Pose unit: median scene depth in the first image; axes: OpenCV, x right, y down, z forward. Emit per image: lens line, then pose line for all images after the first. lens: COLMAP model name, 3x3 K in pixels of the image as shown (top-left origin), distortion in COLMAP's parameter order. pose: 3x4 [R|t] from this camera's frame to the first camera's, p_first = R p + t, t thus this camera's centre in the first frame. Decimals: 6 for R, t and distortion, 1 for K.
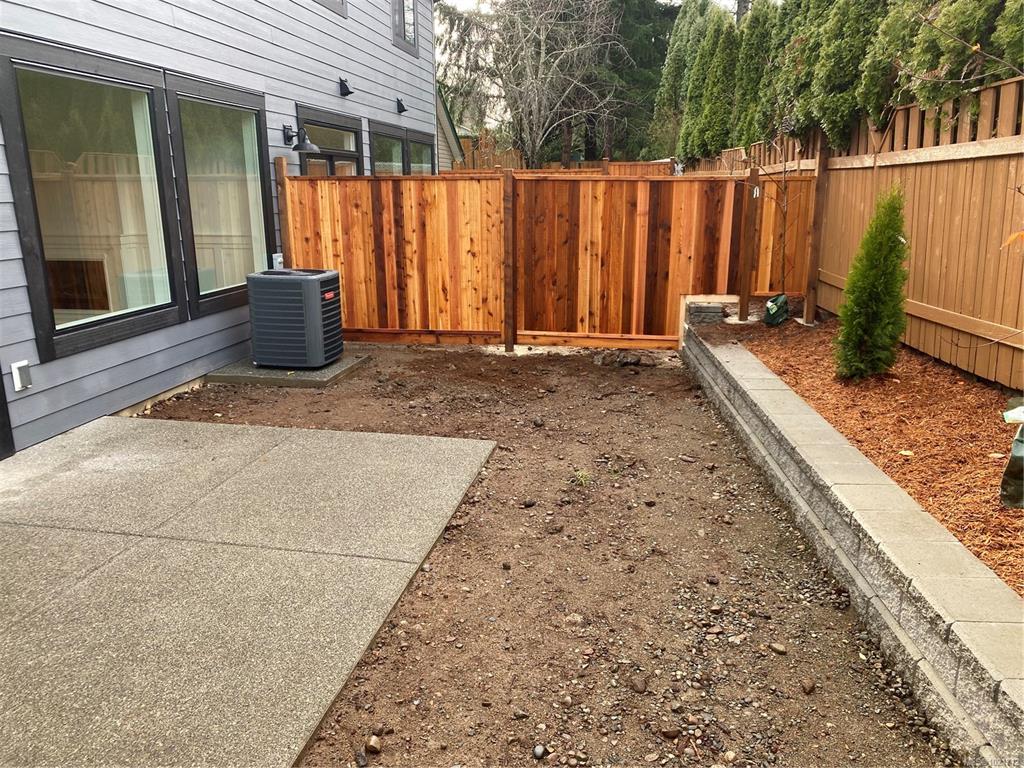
lens RADIAL K [[760.1, 0, 512.0], [0, 760.1, 384.0], [0, 0, 1]] dist [0.084191, -0.132954]
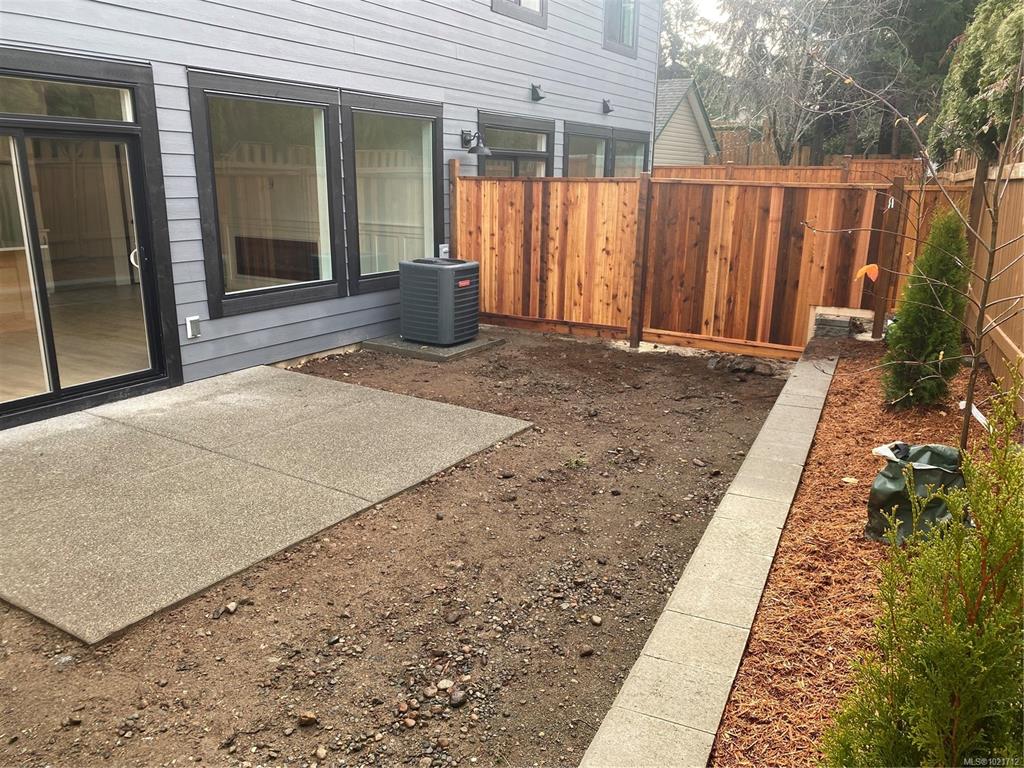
lens RADIAL K [[760.1, 0, 512.0], [0, 760.1, 384.0], [0, 0, 1]] dist [0.084191, -0.132954]
pose [[0.932228, 0.111446, -0.344282, 0.224958], [-0.107109, 0.993743, 0.031658, -0.009065], [0.345656, 0.007364, 0.938332, -0.039653]]
